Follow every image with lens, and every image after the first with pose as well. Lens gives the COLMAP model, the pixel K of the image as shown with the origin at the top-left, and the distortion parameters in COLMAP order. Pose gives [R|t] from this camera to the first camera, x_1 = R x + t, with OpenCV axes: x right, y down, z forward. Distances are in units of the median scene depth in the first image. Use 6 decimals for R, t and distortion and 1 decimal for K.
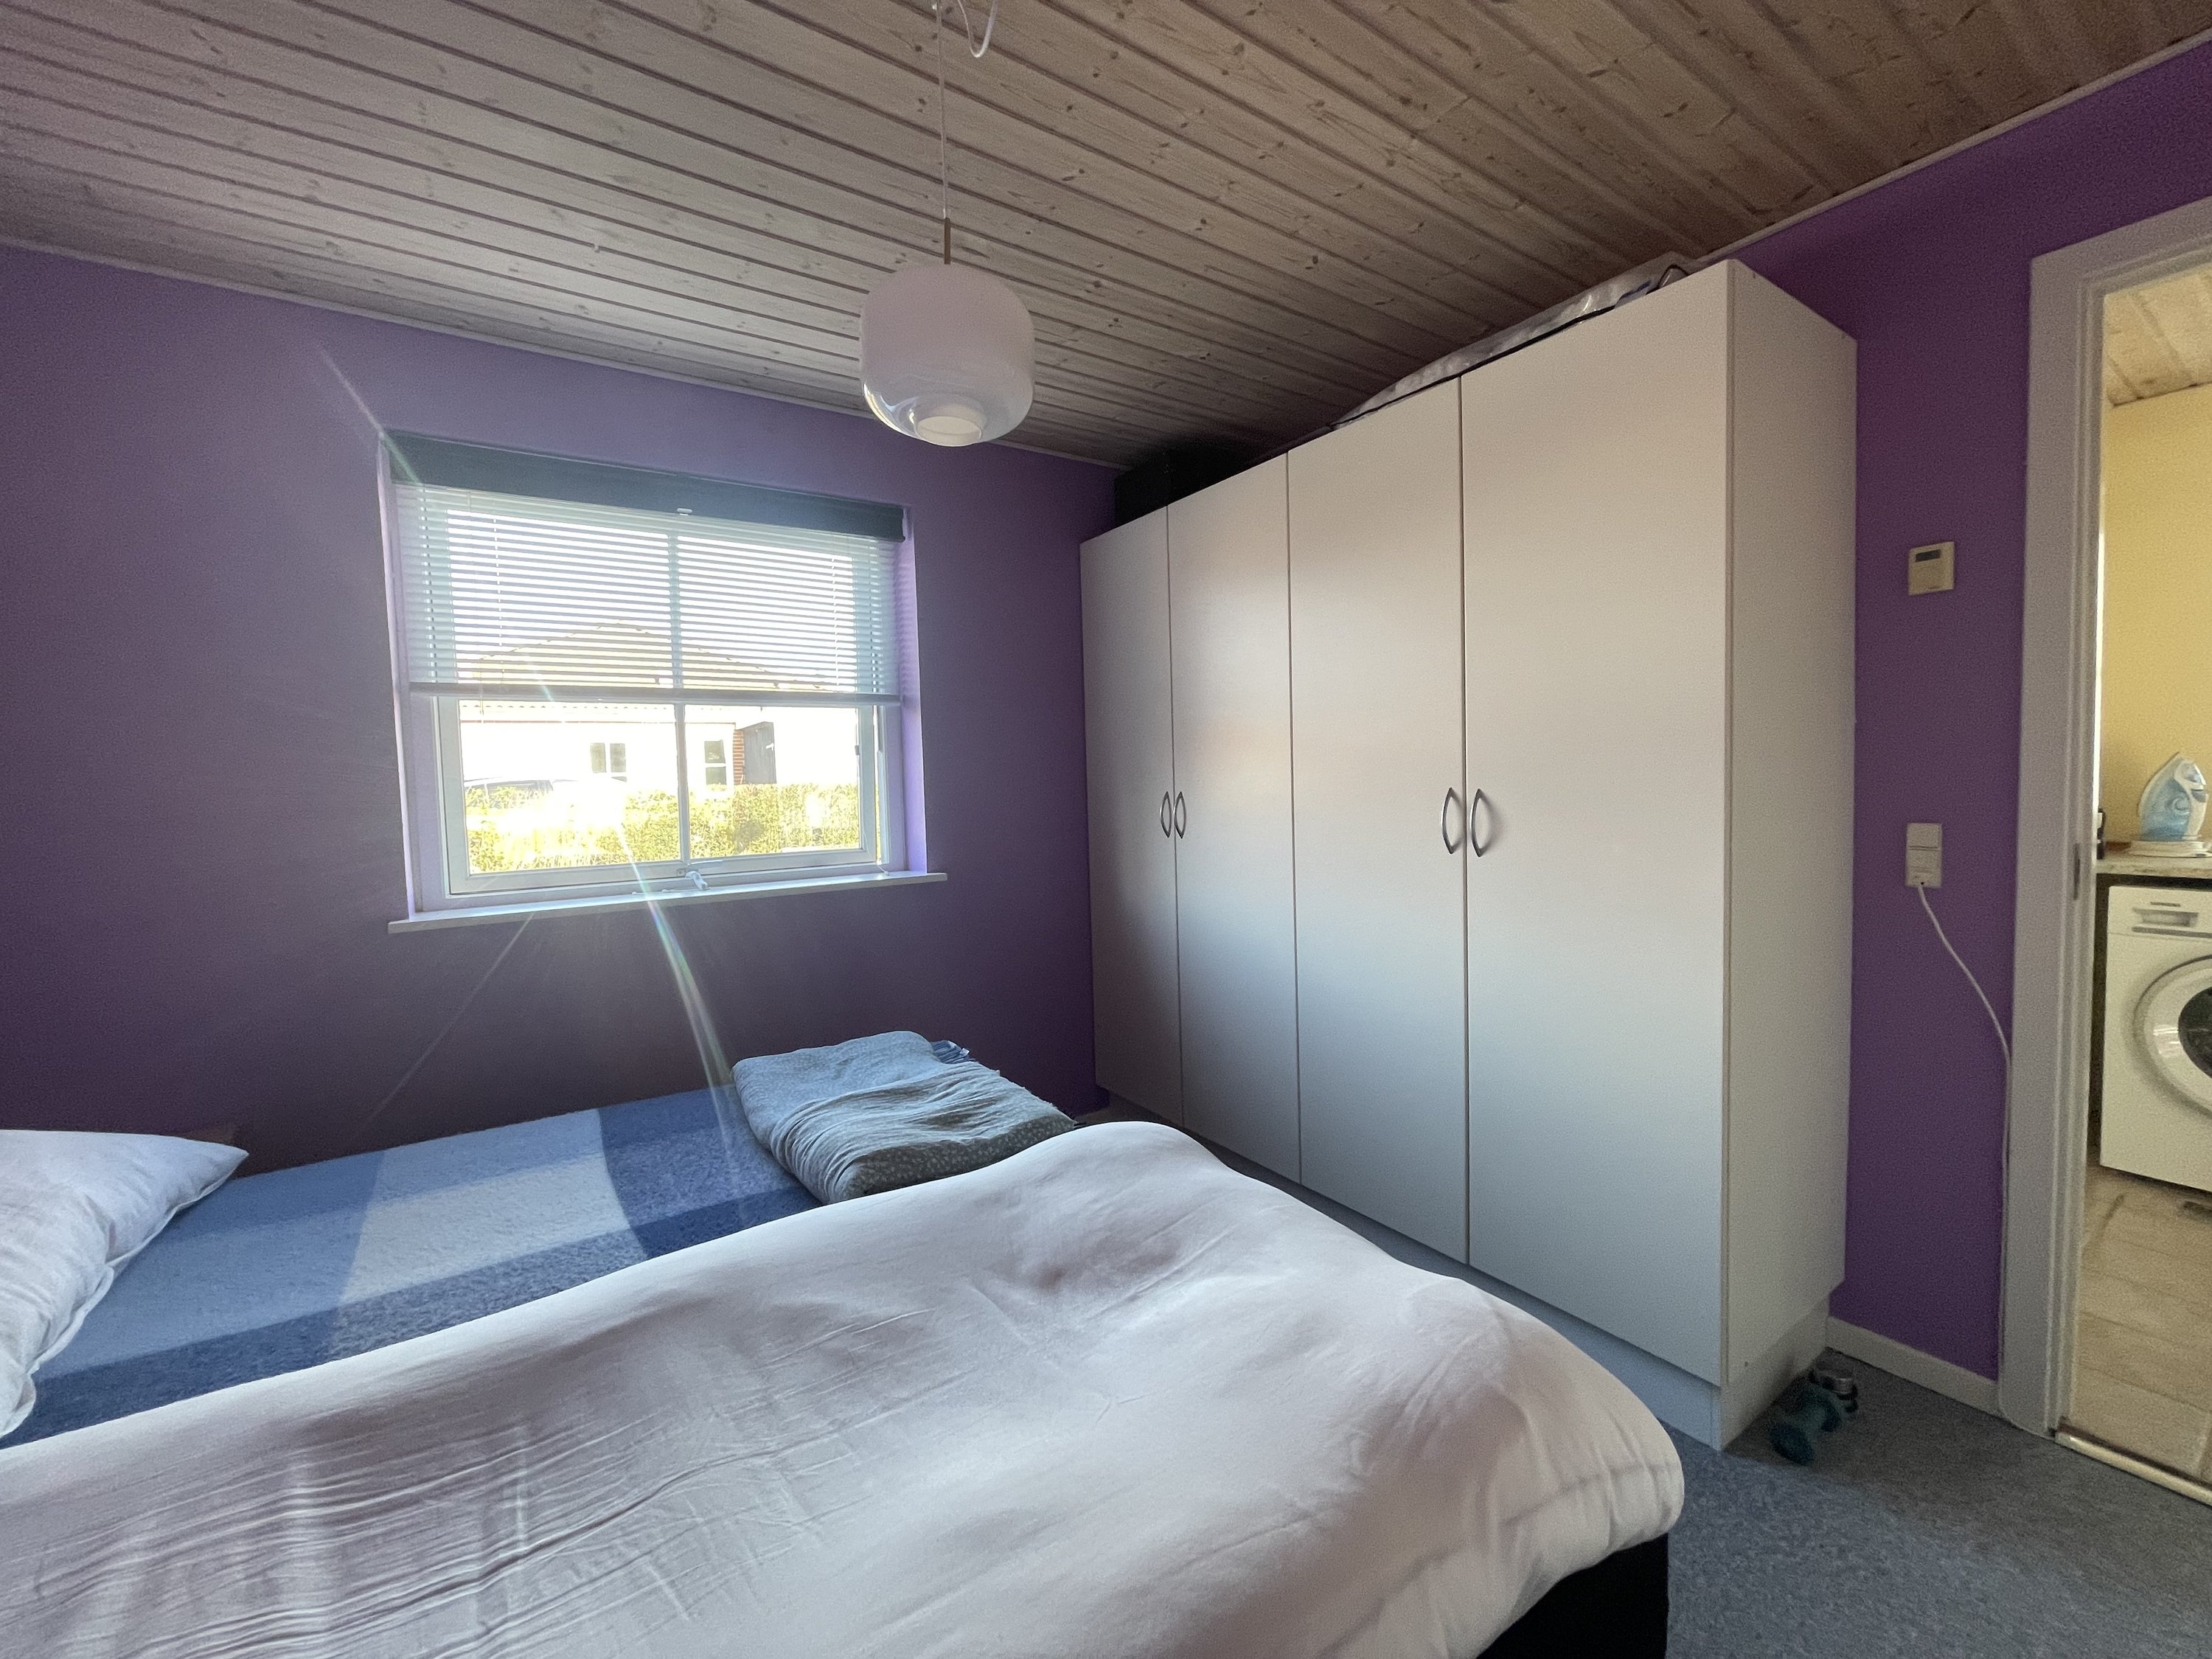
lens RADIAL K [[886.5, 0, 1089.5], [0, 886.5, 823.0], [0, 0, 1]] dist [-0.000758, 0.000042]
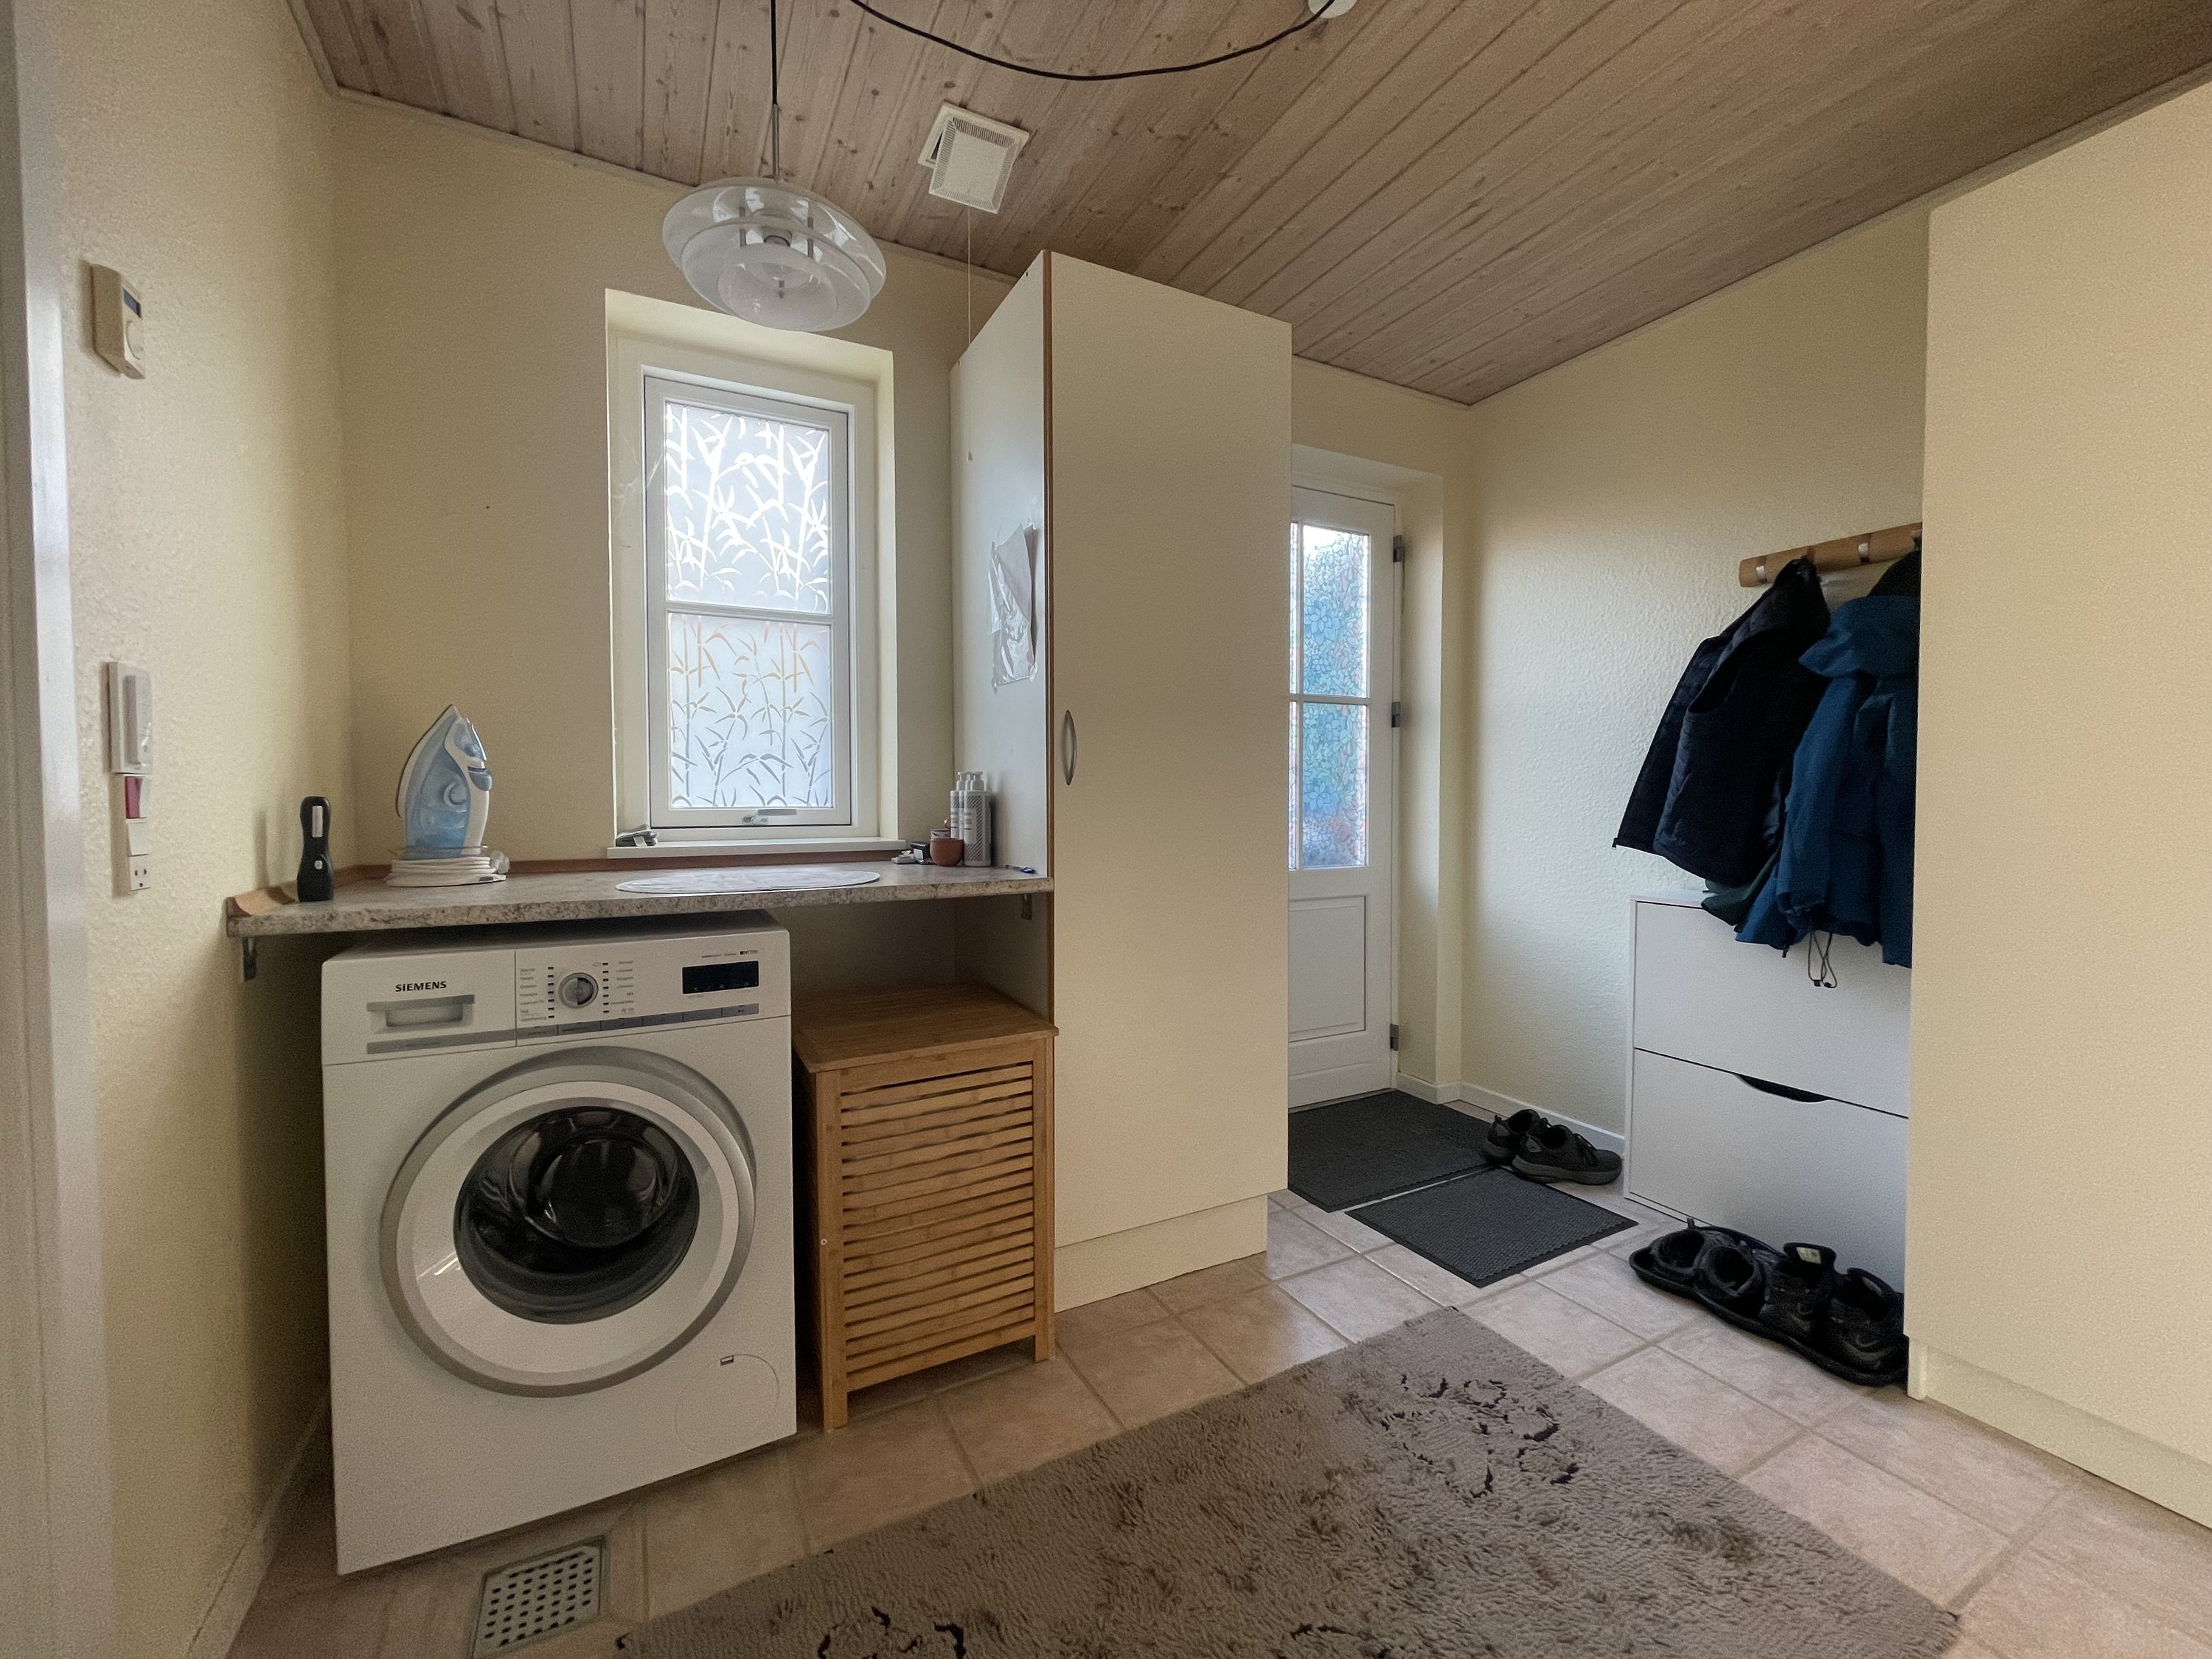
lens RADIAL K [[886.5, 0, 1089.5], [0, 886.5, 823.0], [0, 0, 1]] dist [-0.000758, 0.000042]
pose [[0.109658, -0.003037, 0.993965, 0.707698], [0.049040, 0.998794, -0.002359, 0.019924], [-0.992759, 0.049003, 0.109675, 0.530790]]
